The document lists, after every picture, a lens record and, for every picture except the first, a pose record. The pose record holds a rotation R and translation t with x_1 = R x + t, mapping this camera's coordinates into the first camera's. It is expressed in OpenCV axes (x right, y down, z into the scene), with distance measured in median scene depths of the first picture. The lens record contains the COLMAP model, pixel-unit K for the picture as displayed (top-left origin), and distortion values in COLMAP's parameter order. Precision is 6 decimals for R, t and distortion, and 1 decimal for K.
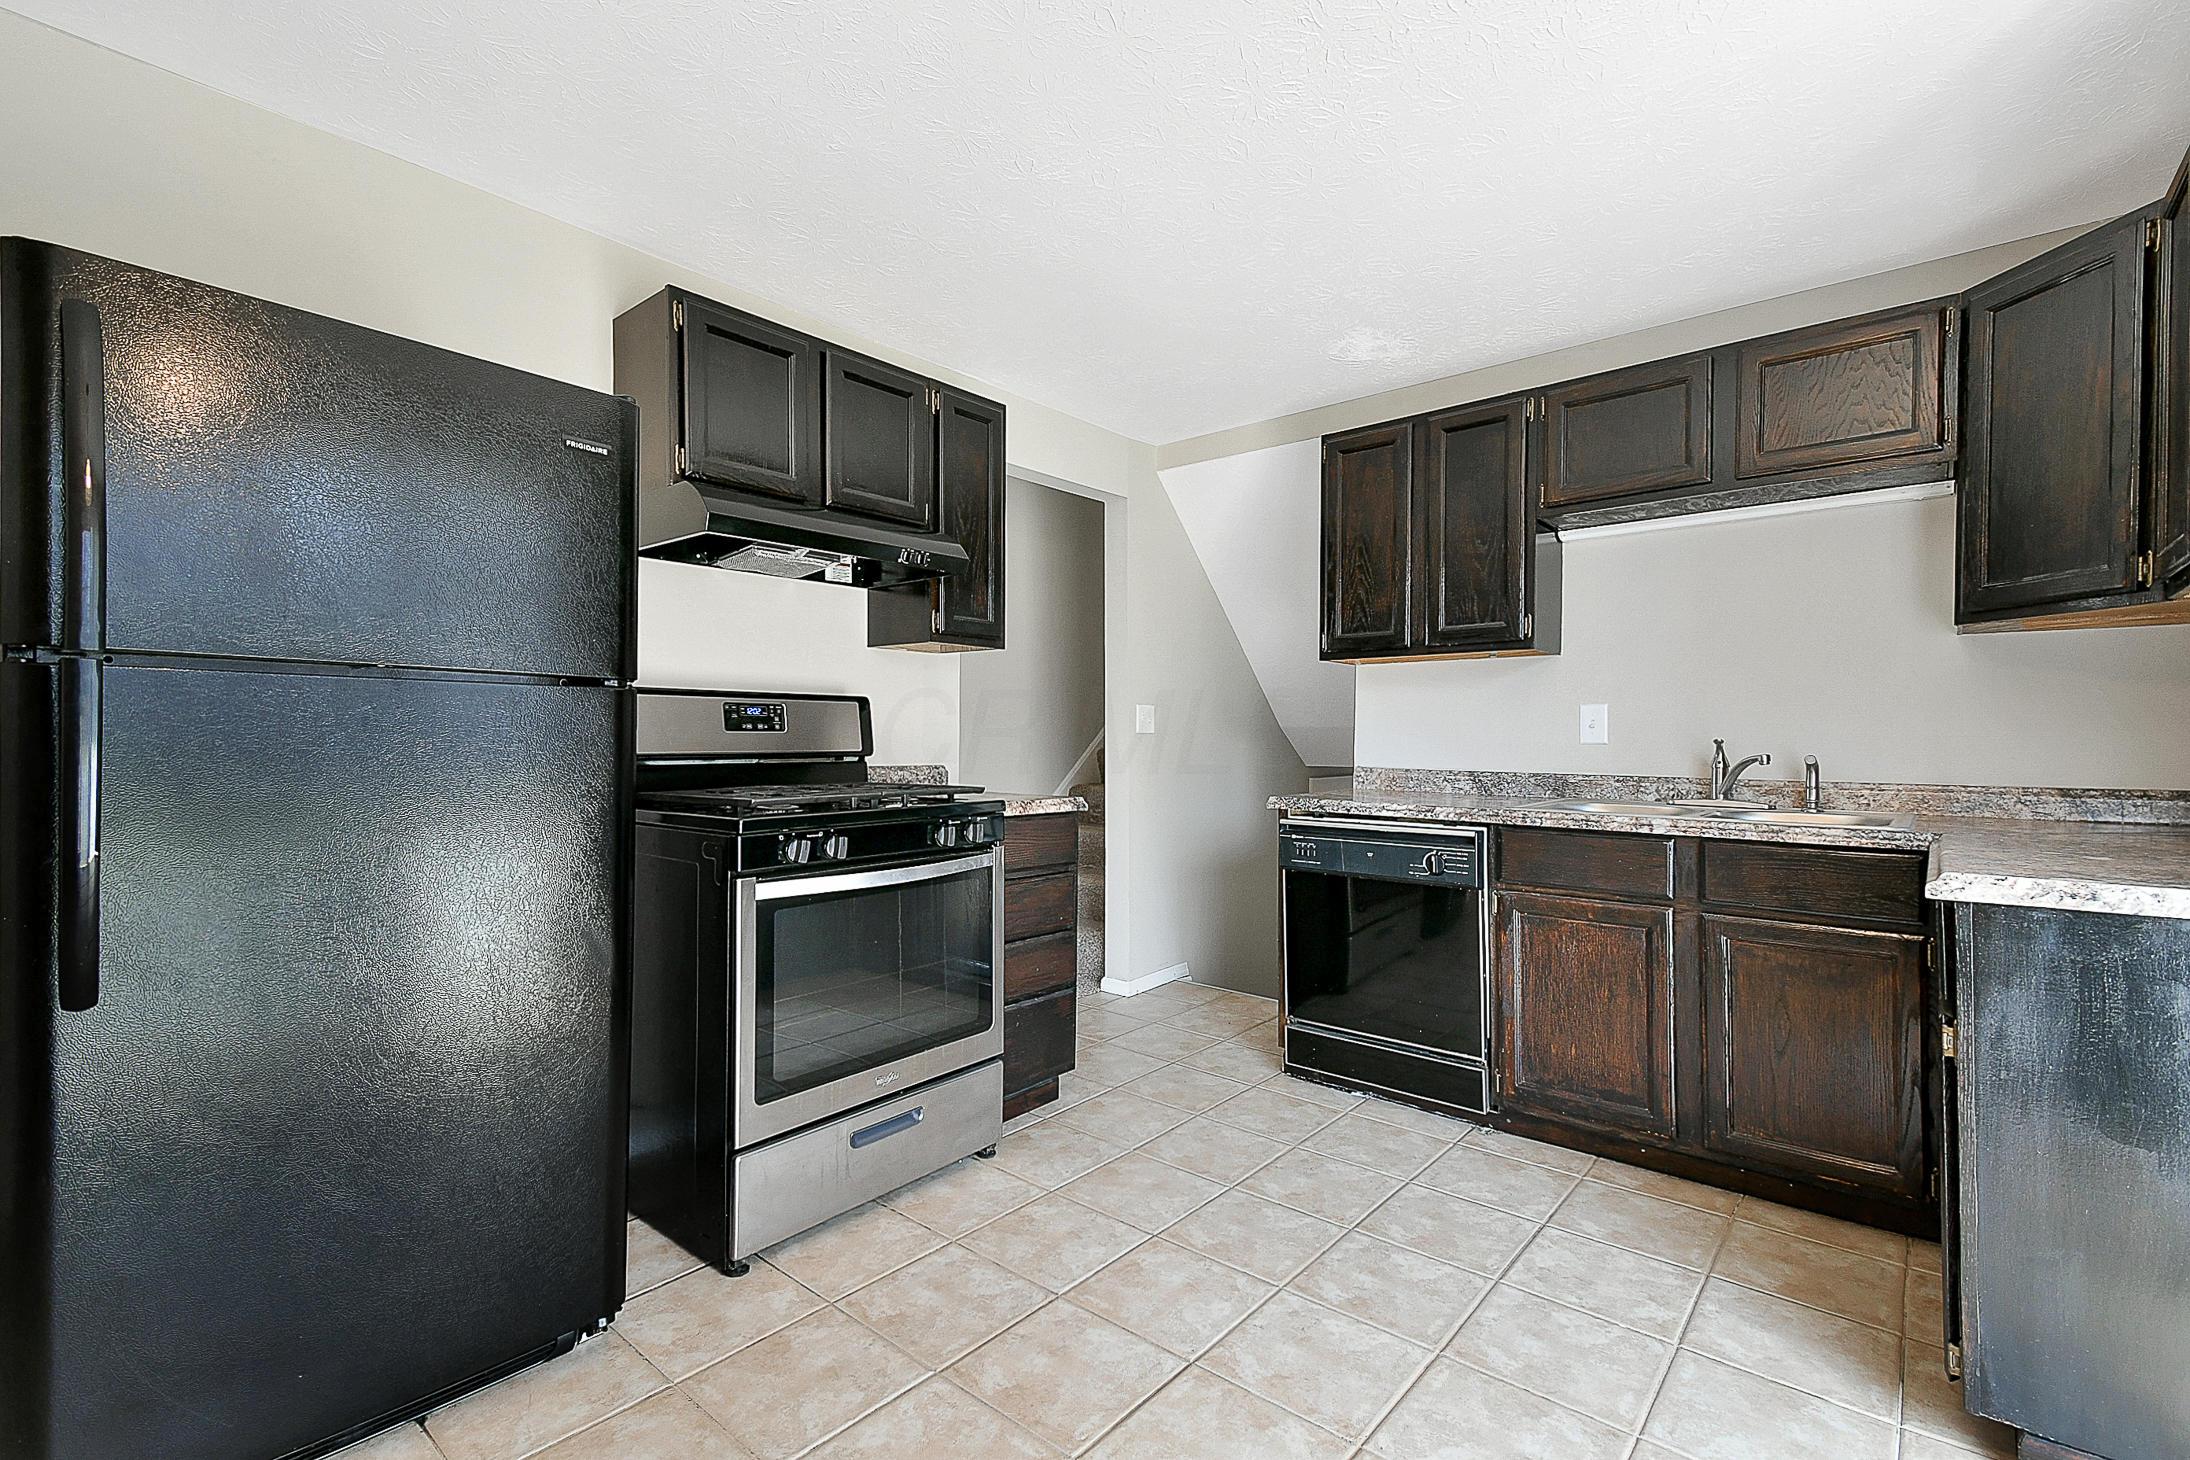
lens RADIAL K [[1010.3, 0, 1074.8], [0, 1010.3, 731.5], [0, 0, 1]] dist [0.023768, -0.006178]
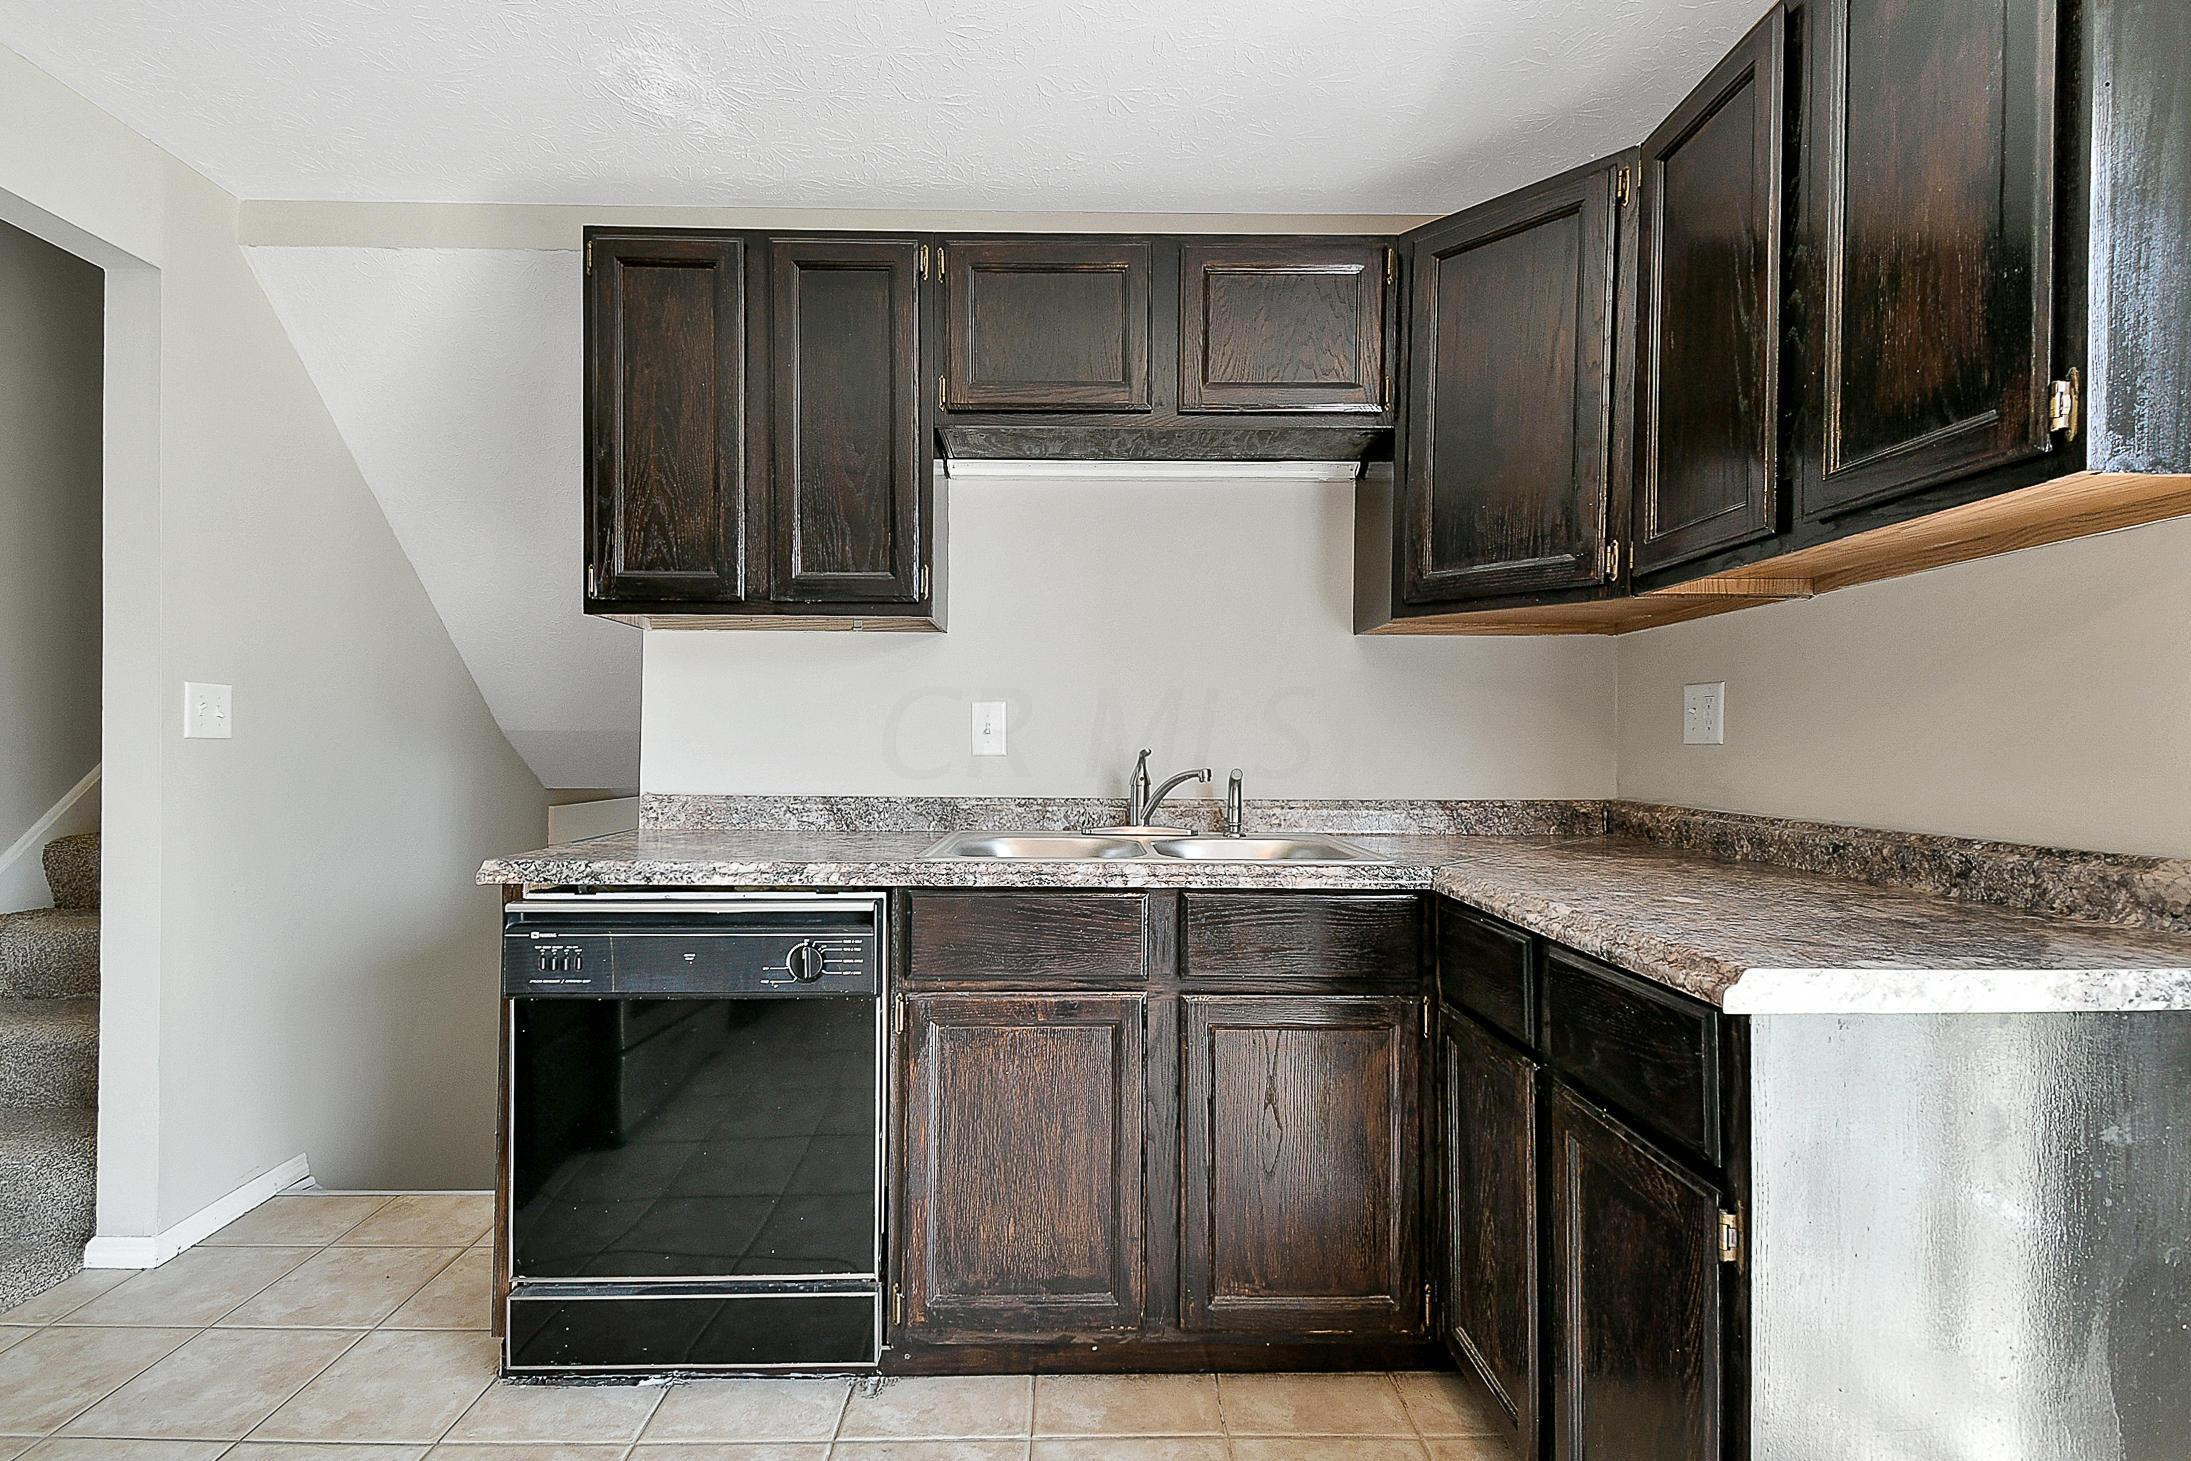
lens RADIAL K [[1010.8, 0, 1080.8], [0, 1010.8, 736.4], [0, 0, 1]] dist [0.023768, -0.006178]
pose [[0.749475, 0.007956, 0.661985, 0.079957], [-0.004434, 0.999966, -0.006998, 0.003448], [-0.662018, 0.002309, 0.749485, 0.424326]]
